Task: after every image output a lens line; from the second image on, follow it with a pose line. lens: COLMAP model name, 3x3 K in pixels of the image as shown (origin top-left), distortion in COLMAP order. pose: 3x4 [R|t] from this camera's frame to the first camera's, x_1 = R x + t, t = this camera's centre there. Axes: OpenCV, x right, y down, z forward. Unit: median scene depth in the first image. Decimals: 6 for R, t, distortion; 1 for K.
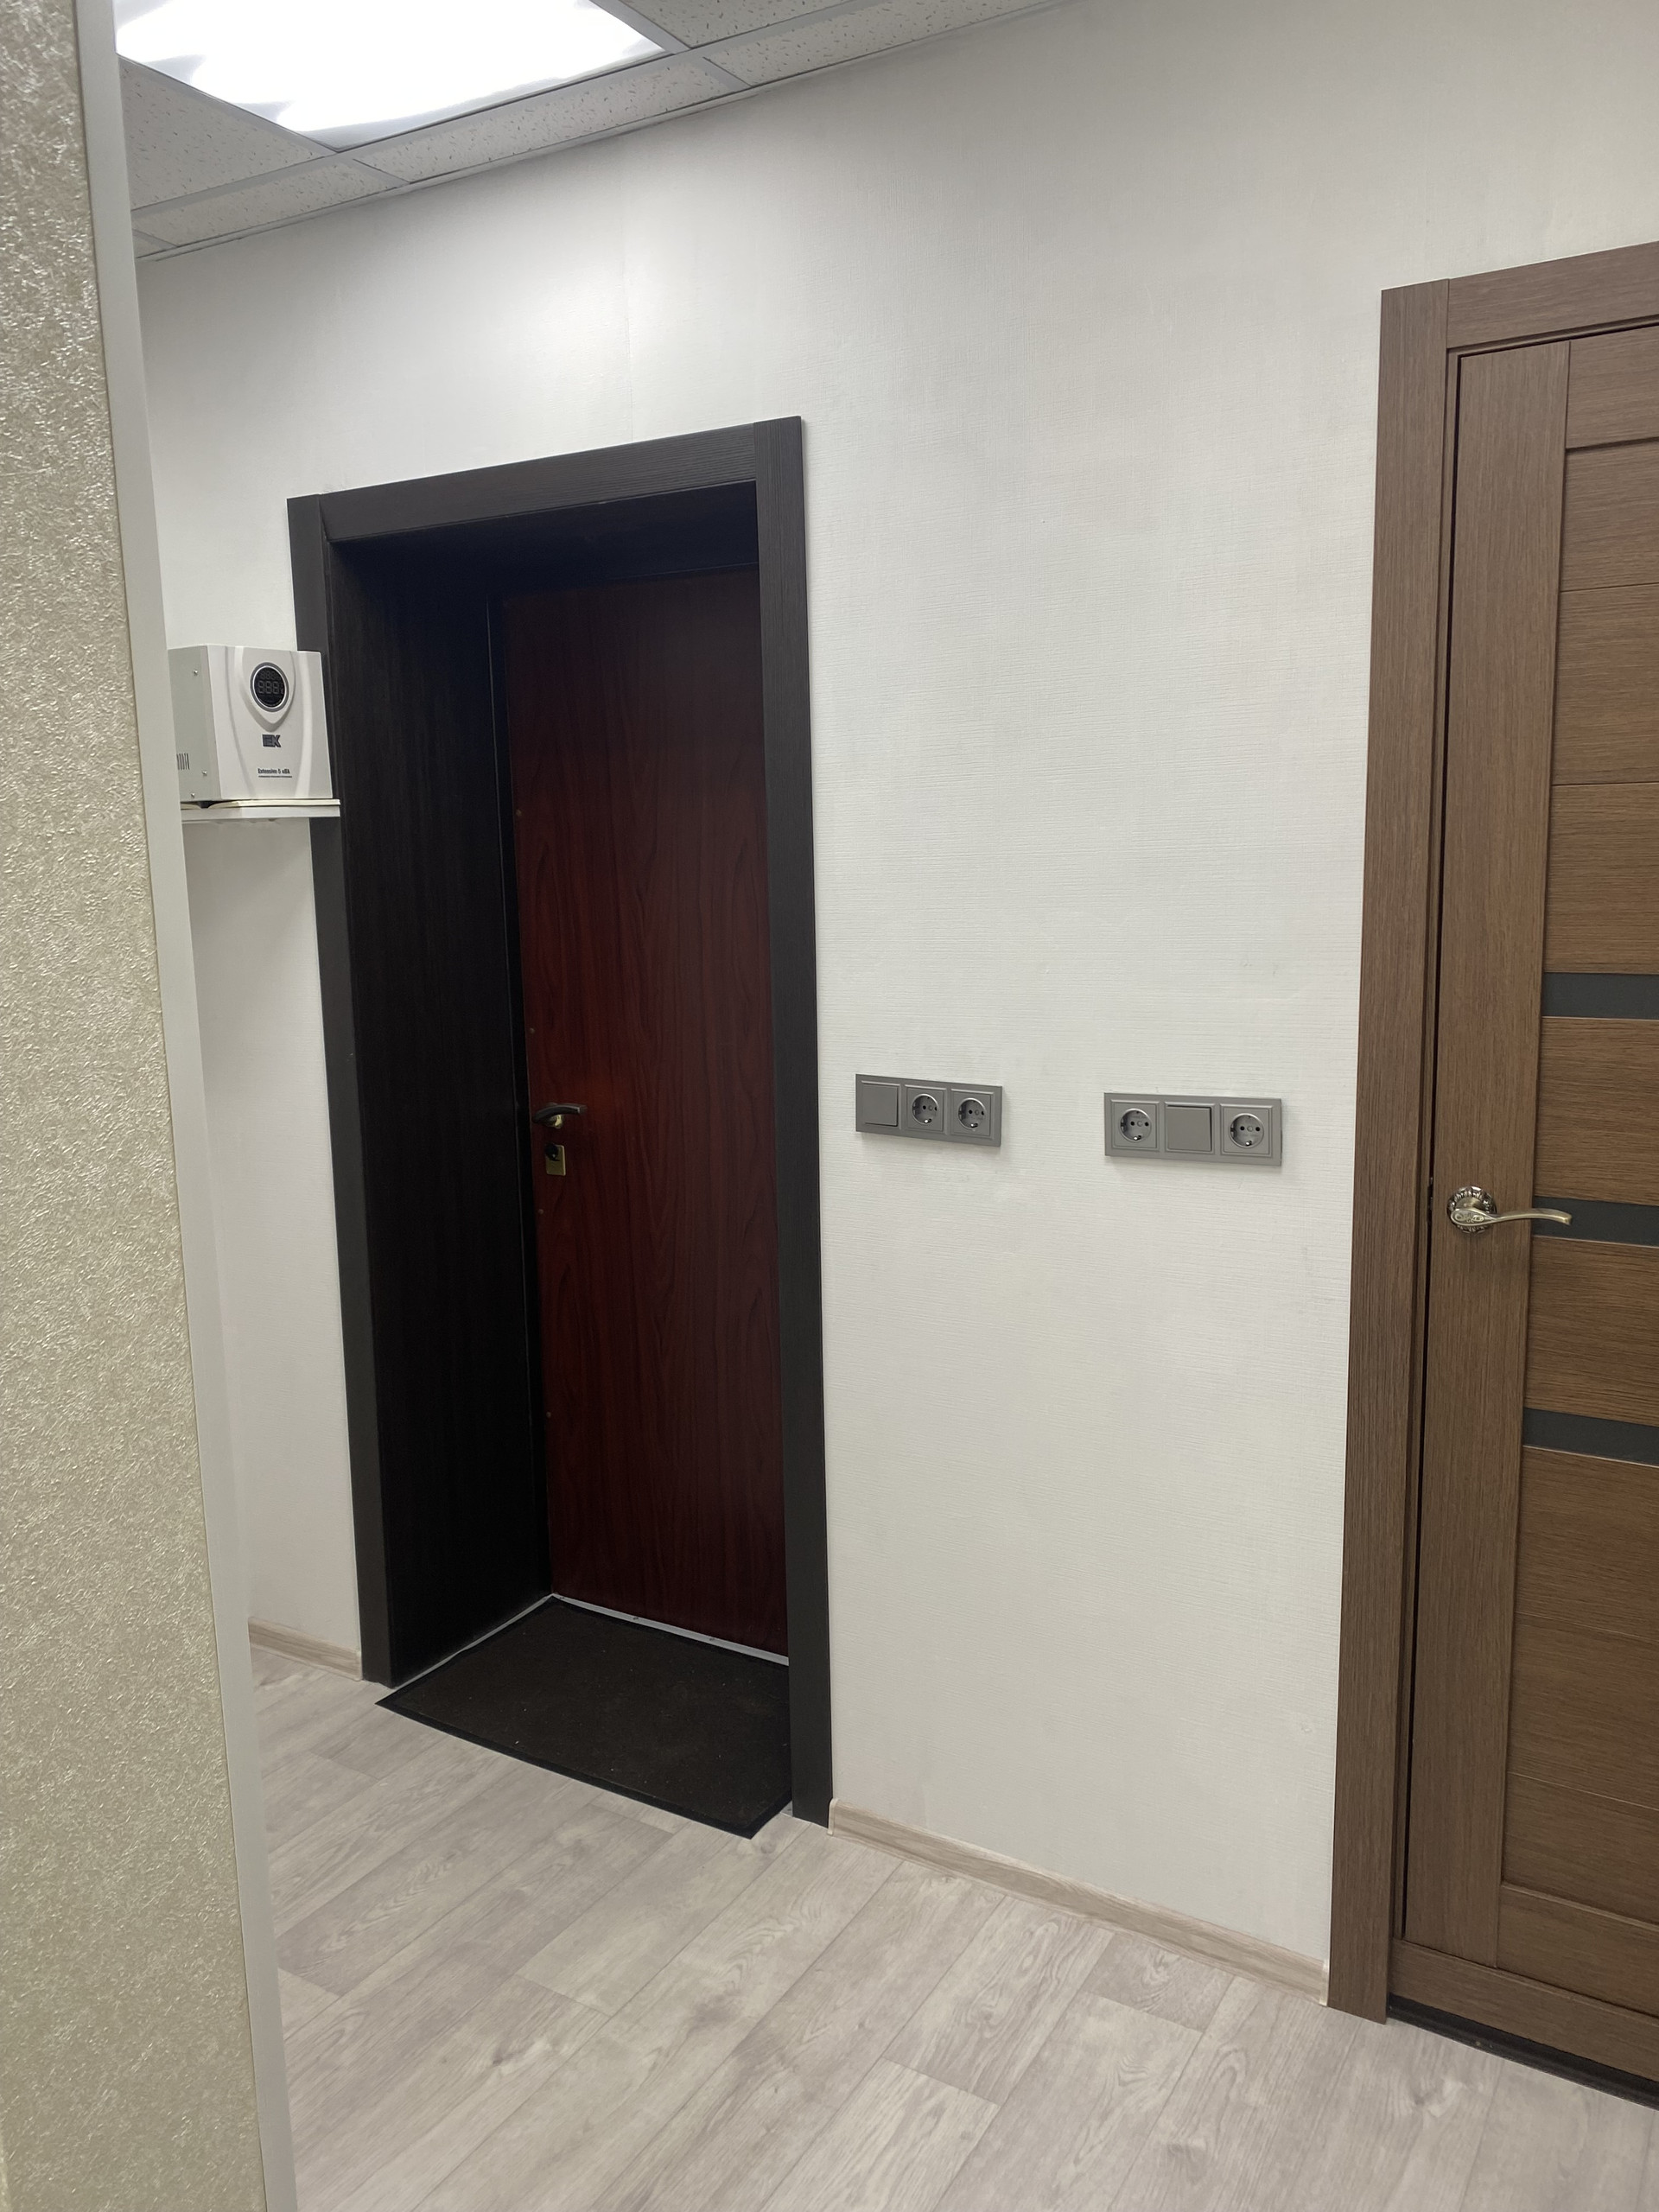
lens RADIAL K [[1683.4, 0, 810.8], [0, 1683.4, 1100.0], [0, 0, 1]] dist [0.022001, -0.022855]
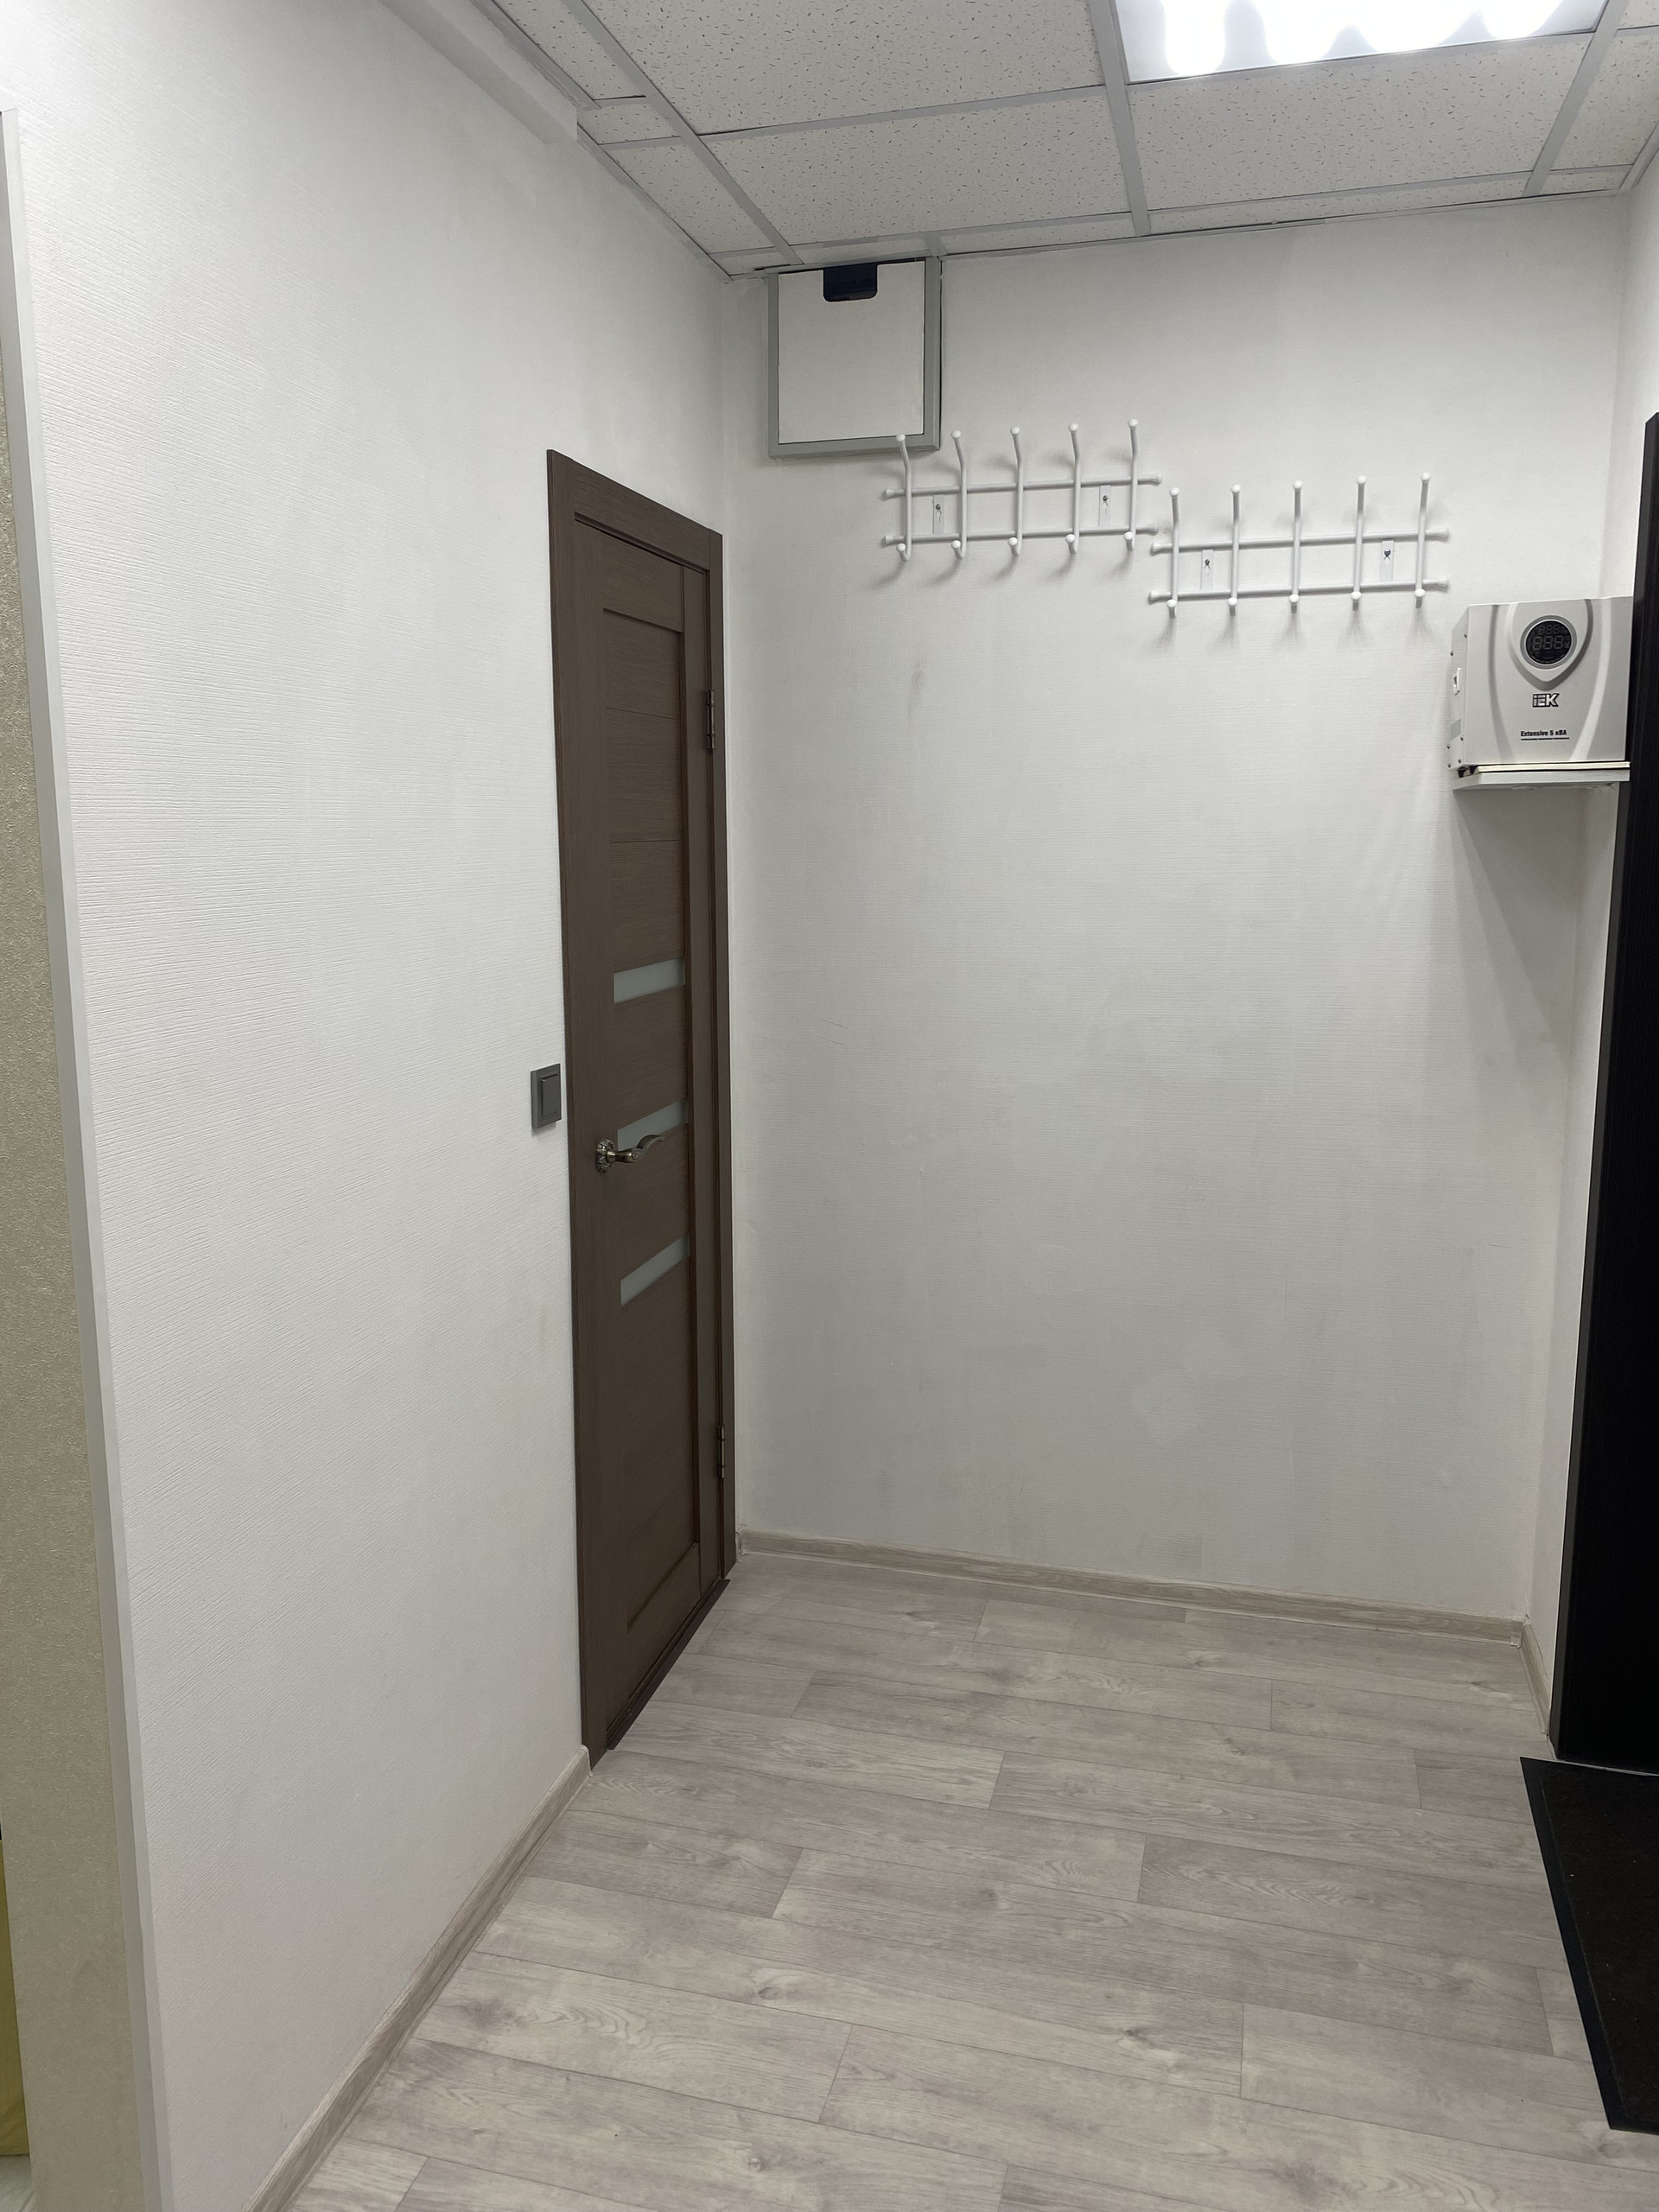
lens RADIAL K [[1683.4, 0, 828.5], [0, 1683.4, 1091.1], [0, 0, 1]] dist [0.022001, -0.022855]
pose [[0.281926, 0.173388, -0.943639, 0.545225], [-0.150374, 0.979365, 0.135026, -0.077311], [0.947579, 0.103831, 0.302181, 0.416797]]
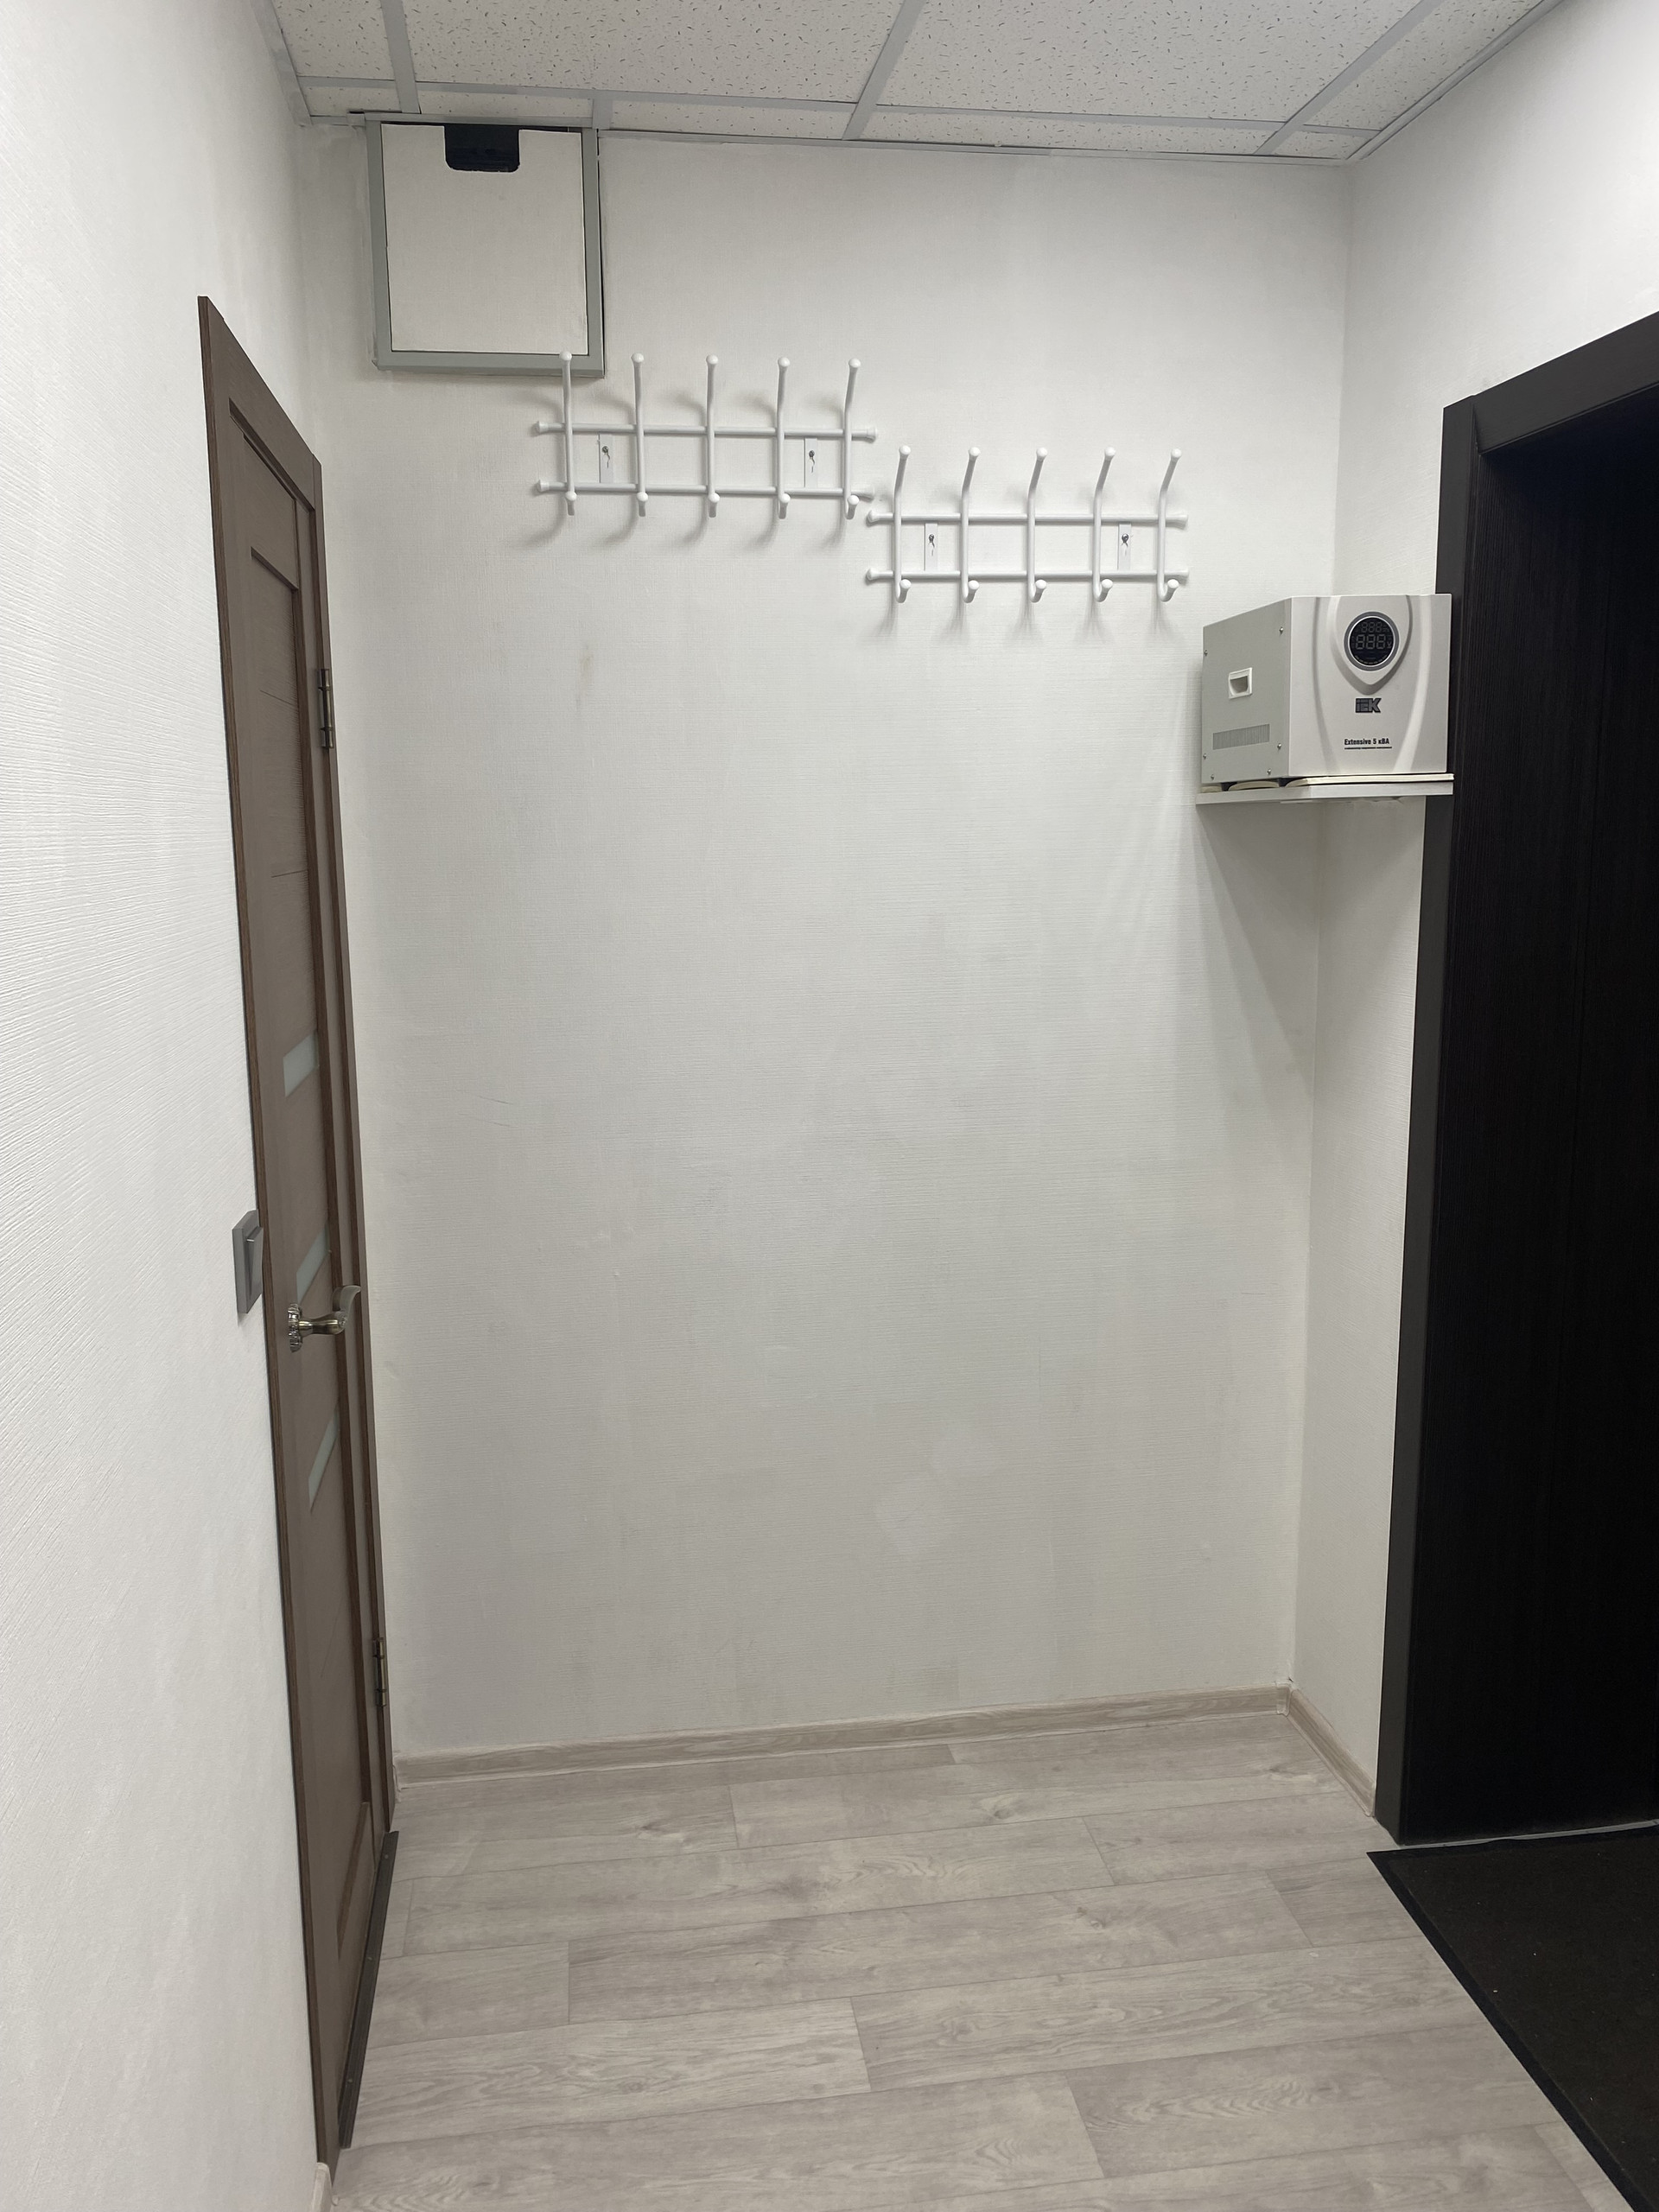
lens RADIAL K [[1683.4, 0, 817.8], [0, 1683.4, 1098.2], [0, 0, 1]] dist [0.022001, -0.022855]
pose [[0.636088, 0.139047, -0.758985, 0.193517], [-0.122255, 0.989366, 0.078794, -0.058937], [0.761870, 0.042670, 0.646323, 0.290577]]
